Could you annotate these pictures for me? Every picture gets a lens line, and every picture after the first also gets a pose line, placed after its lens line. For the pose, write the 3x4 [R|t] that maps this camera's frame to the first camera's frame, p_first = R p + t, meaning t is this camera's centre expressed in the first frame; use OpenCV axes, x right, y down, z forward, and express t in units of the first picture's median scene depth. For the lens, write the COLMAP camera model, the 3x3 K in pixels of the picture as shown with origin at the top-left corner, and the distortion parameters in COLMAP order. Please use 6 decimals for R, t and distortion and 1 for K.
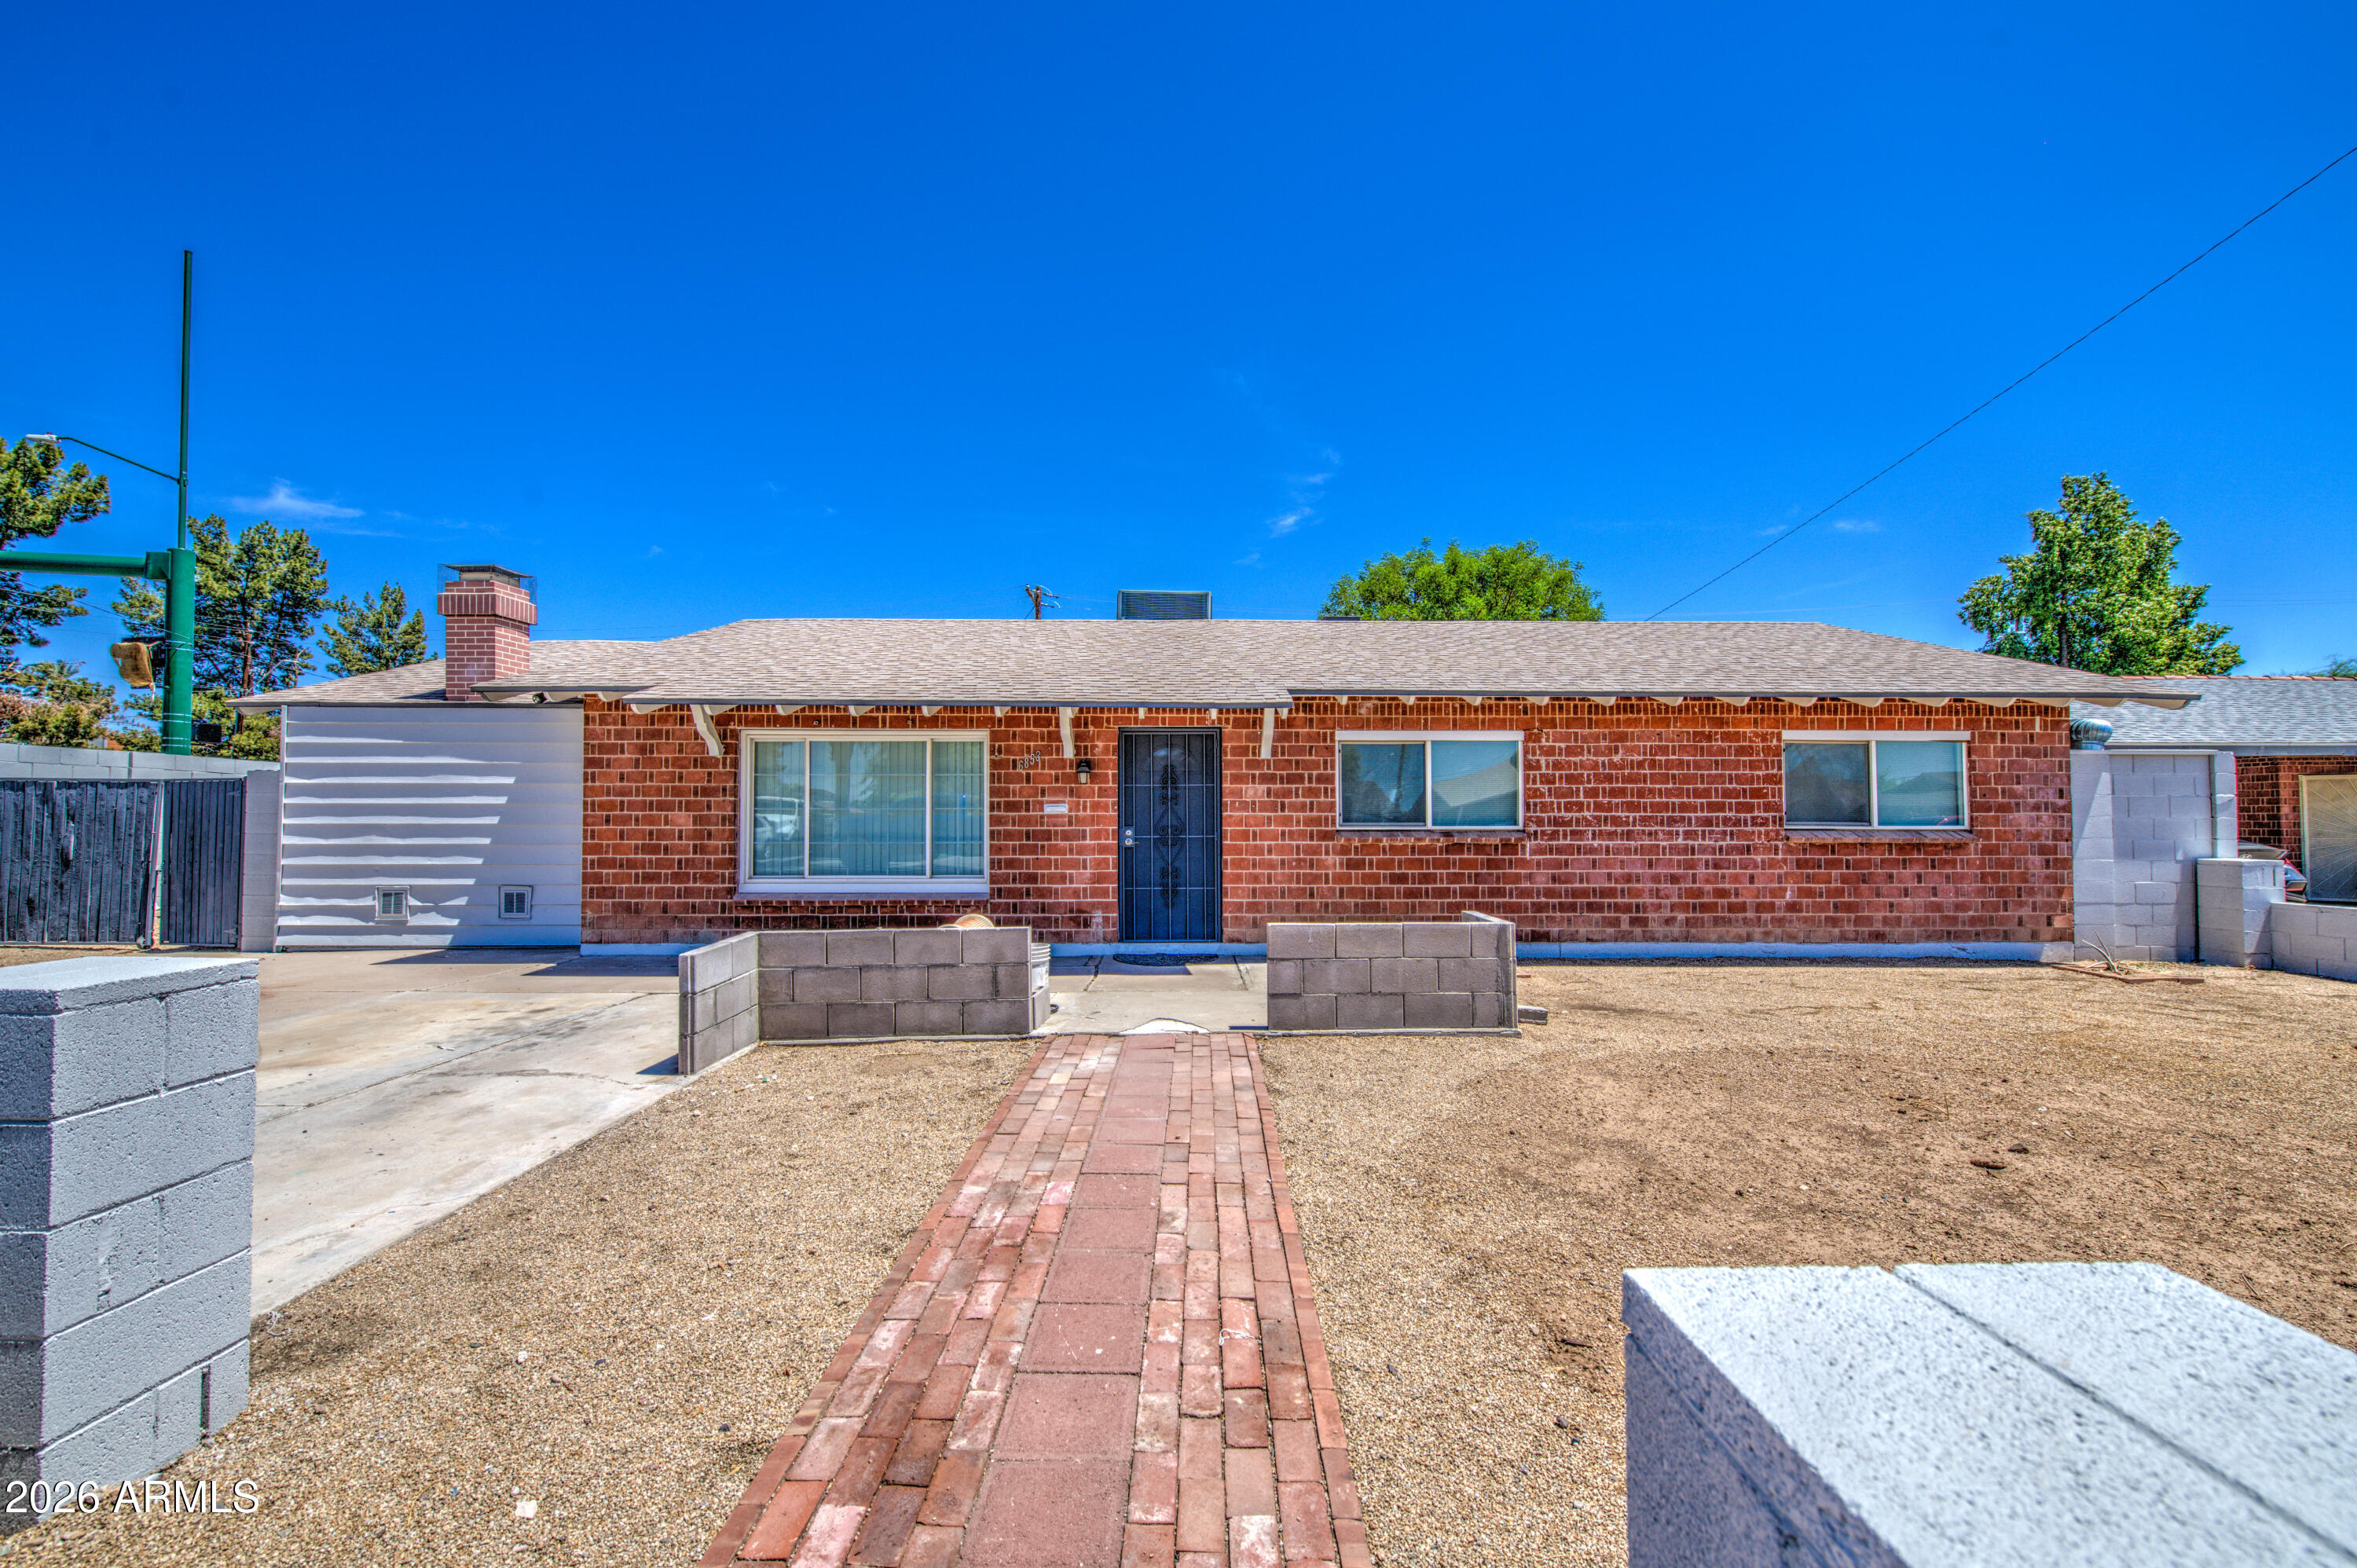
lens RADIAL K [[981.8, 0, 1184.7], [0, 981.8, 815.3], [0, 0, 1]] dist [-0.001796, -0.000281]
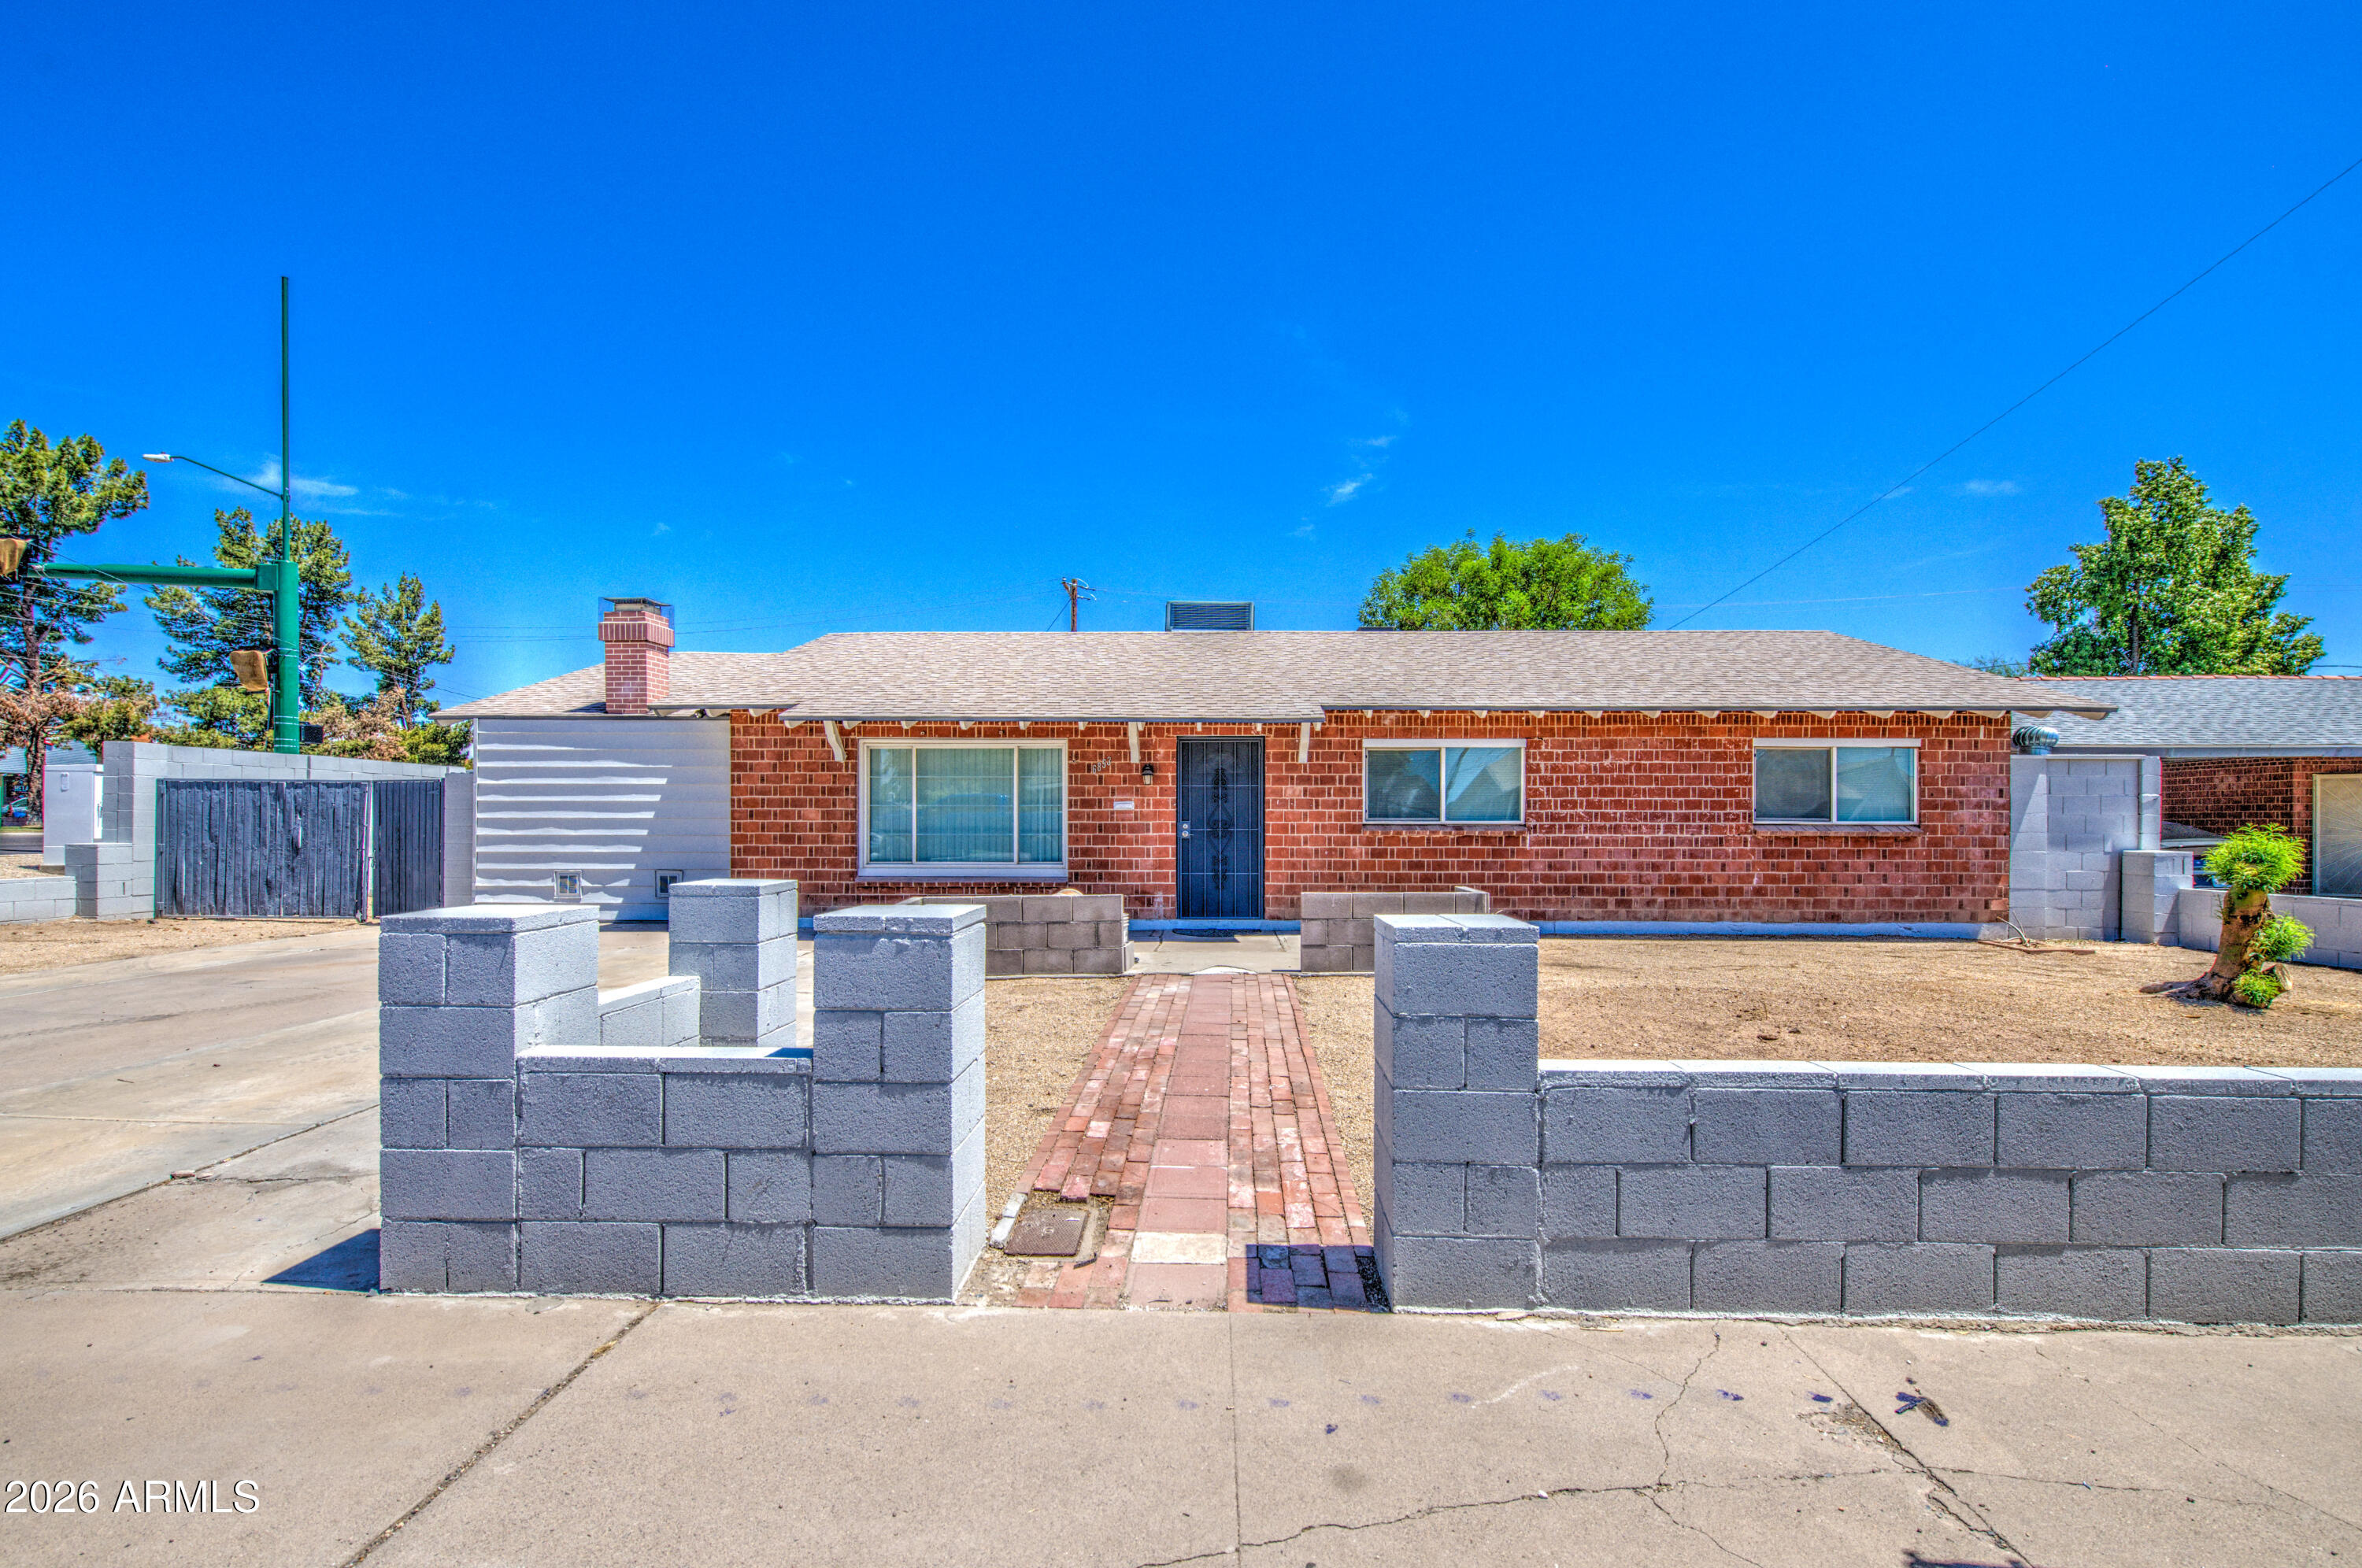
lens RADIAL K [[1028.7, 0, 1173.9], [0, 1028.7, 850.9], [0, 0, 1]] dist [-0.000519, -0.001713]
pose [[0.998950, 0.002936, -0.045725, -0.014518], [-0.001220, 0.999296, 0.037500, 0.001031], [0.045803, -0.037404, 0.998250, -0.236772]]
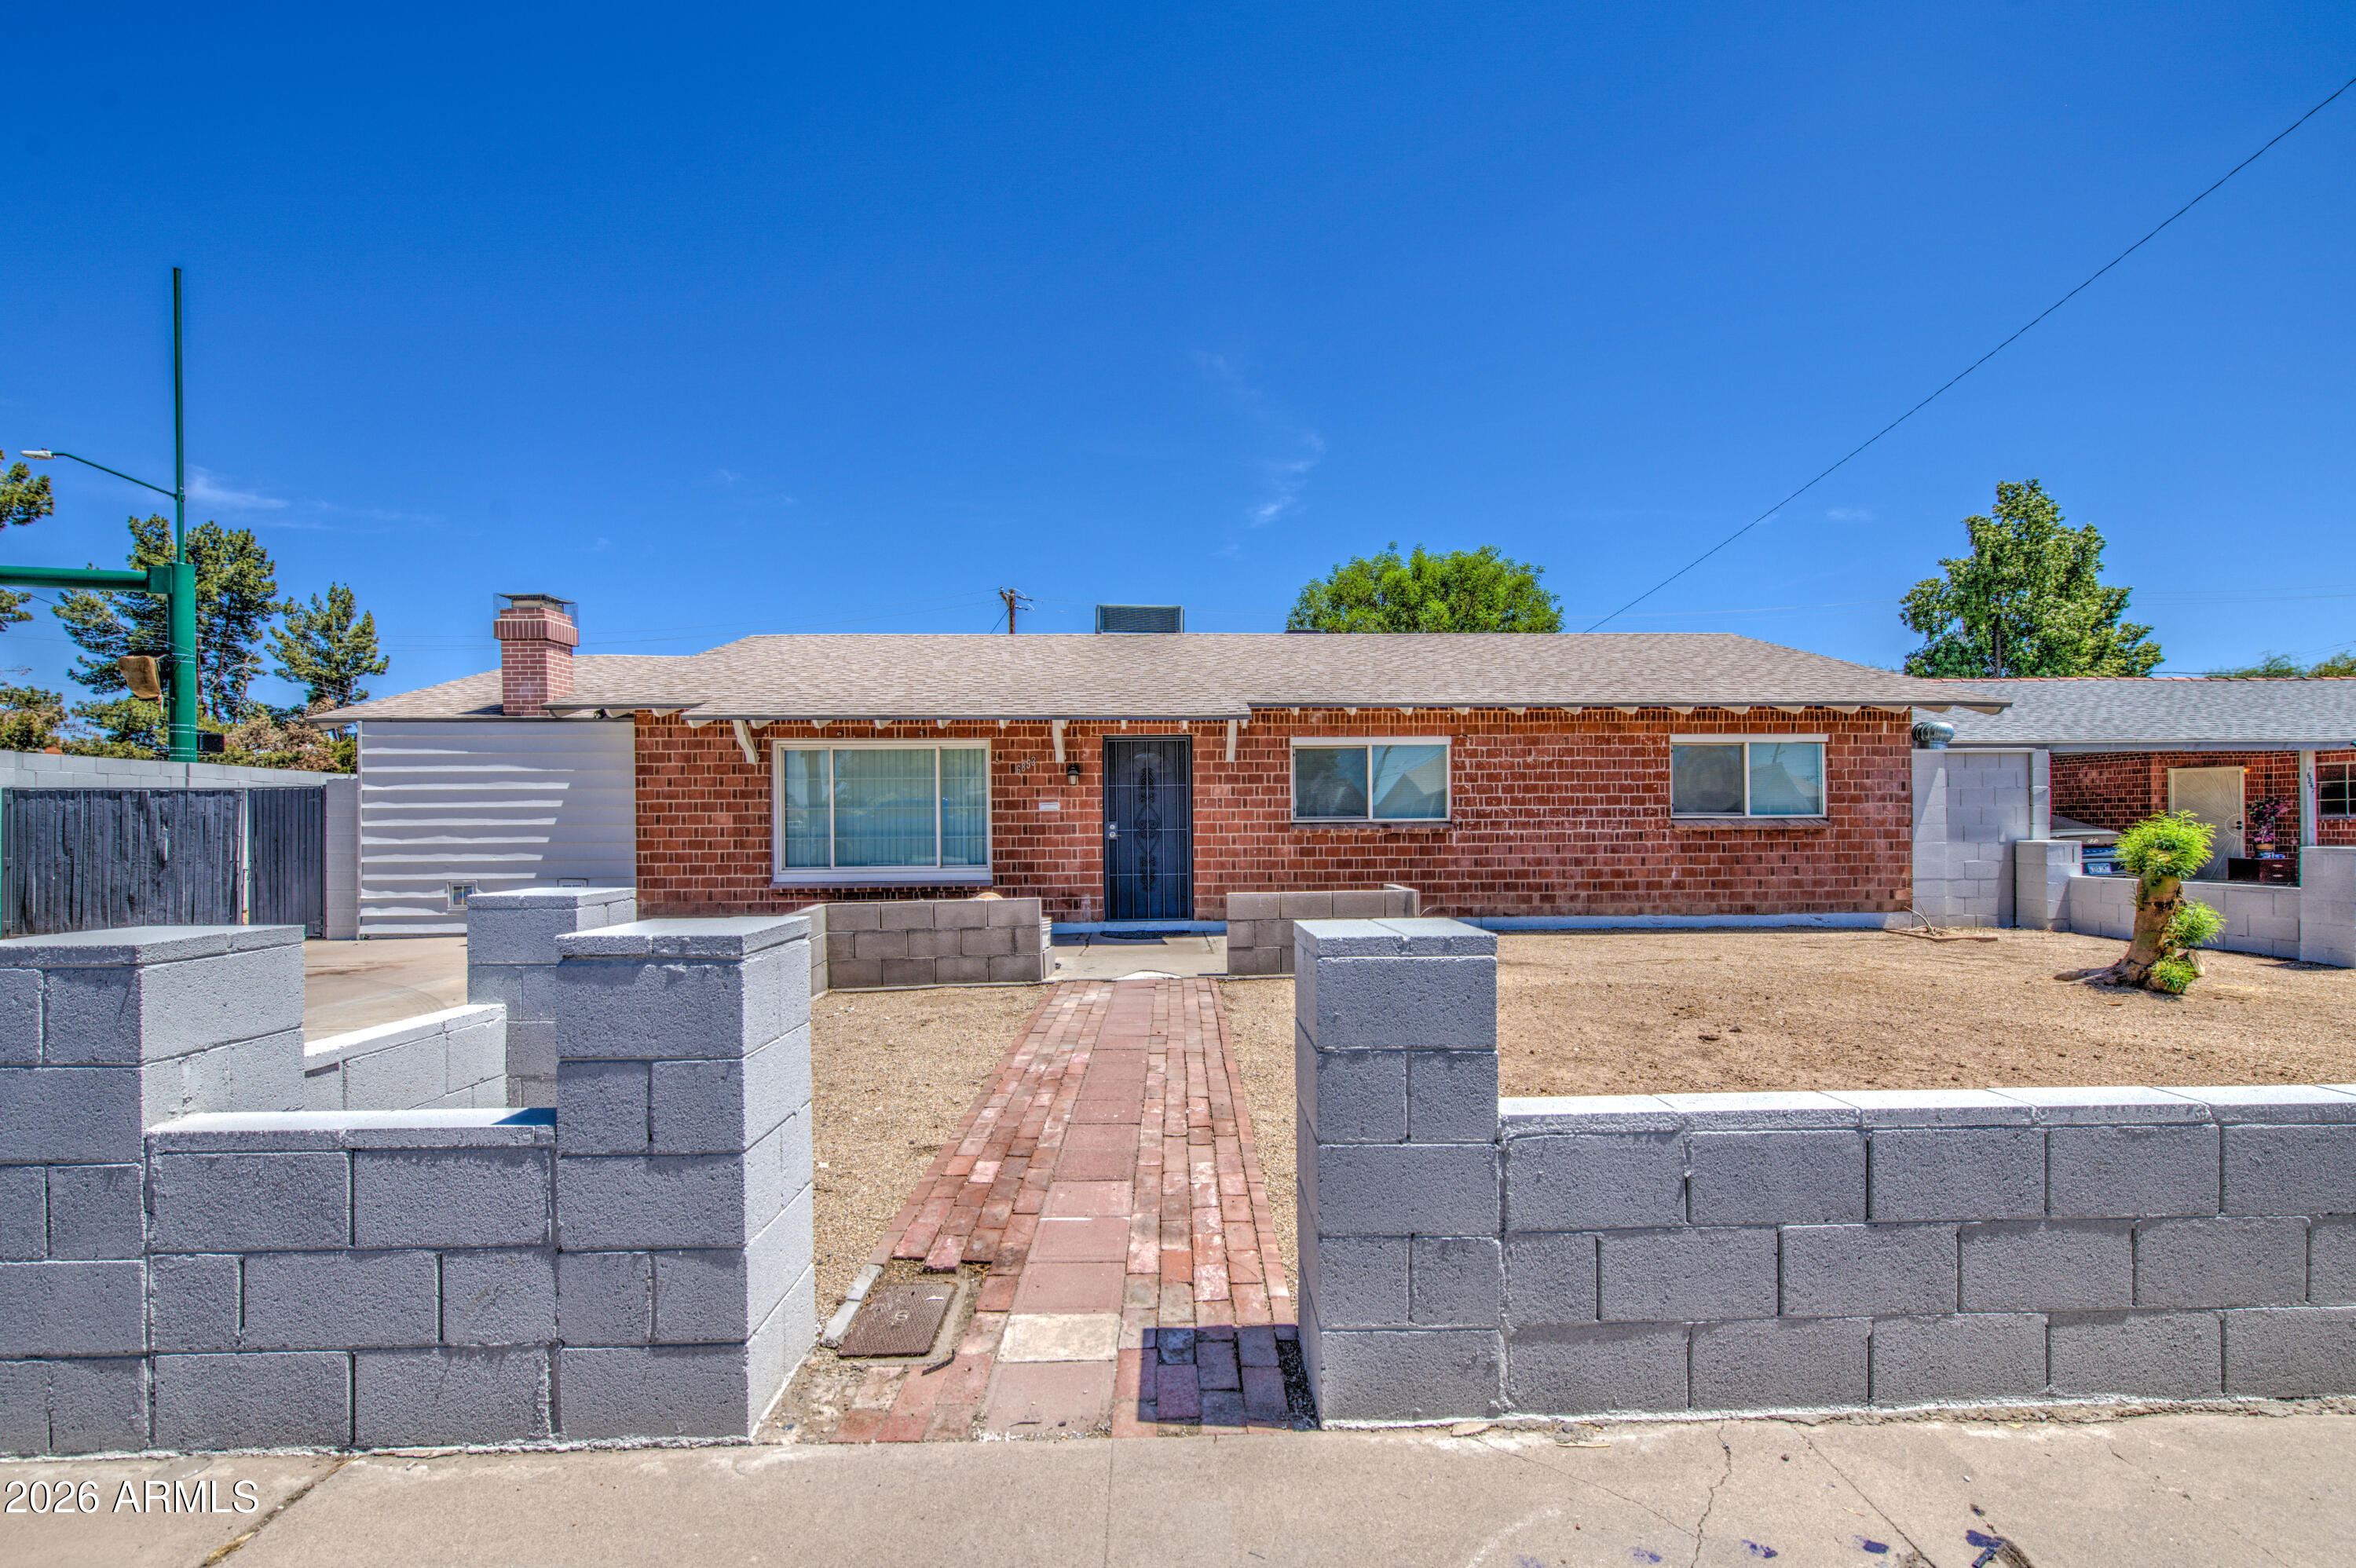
lens RADIAL K [[987.7, 0, 1177.3], [0, 987.7, 848.9], [0, 0, 1]] dist [-0.001088, -0.000923]
pose [[0.999801, -0.009310, 0.017648, -0.001450], [0.008721, 0.999411, 0.033181, 0.005712], [-0.017946, -0.033020, 0.999294, -0.169058]]
